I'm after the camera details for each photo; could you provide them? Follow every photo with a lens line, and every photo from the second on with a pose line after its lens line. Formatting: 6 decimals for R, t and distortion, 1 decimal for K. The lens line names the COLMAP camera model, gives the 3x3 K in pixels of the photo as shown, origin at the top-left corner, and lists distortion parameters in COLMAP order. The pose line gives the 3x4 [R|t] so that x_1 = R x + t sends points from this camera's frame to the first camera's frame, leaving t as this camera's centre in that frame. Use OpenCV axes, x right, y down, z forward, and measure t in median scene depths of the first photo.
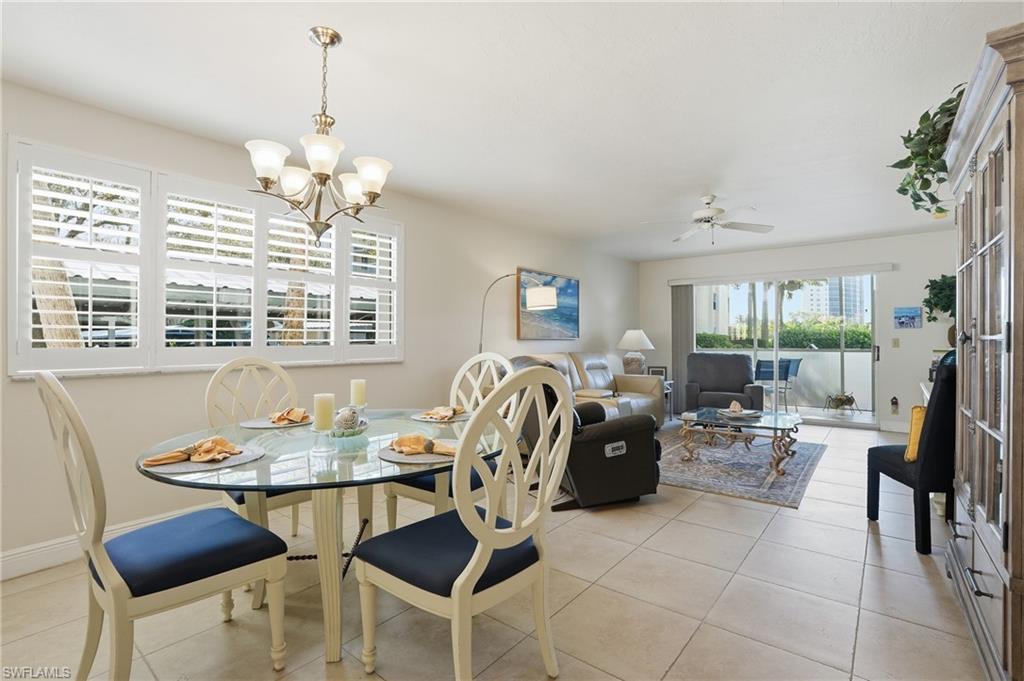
lens RADIAL K [[483.6, 0, 513.7], [0, 483.6, 342.2], [0, 0, 1]] dist [-0.000234, 0.000018]
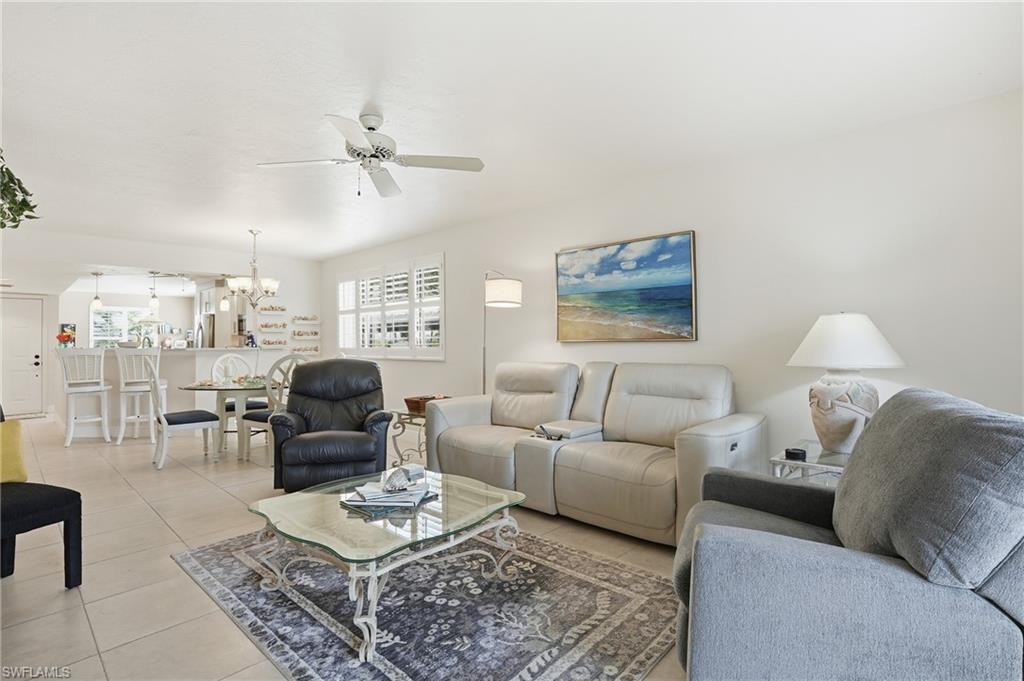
lens RADIAL K [[483.6, 0, 512.1], [0, 483.6, 339.4], [0, 0, 1]] dist [-0.000234, 0.000018]
pose [[-0.077656, -0.000801, -0.996980, 0.727431], [0.004651, 0.999989, -0.001166, -0.009318], [0.996969, -0.004728, -0.077651, 0.896433]]
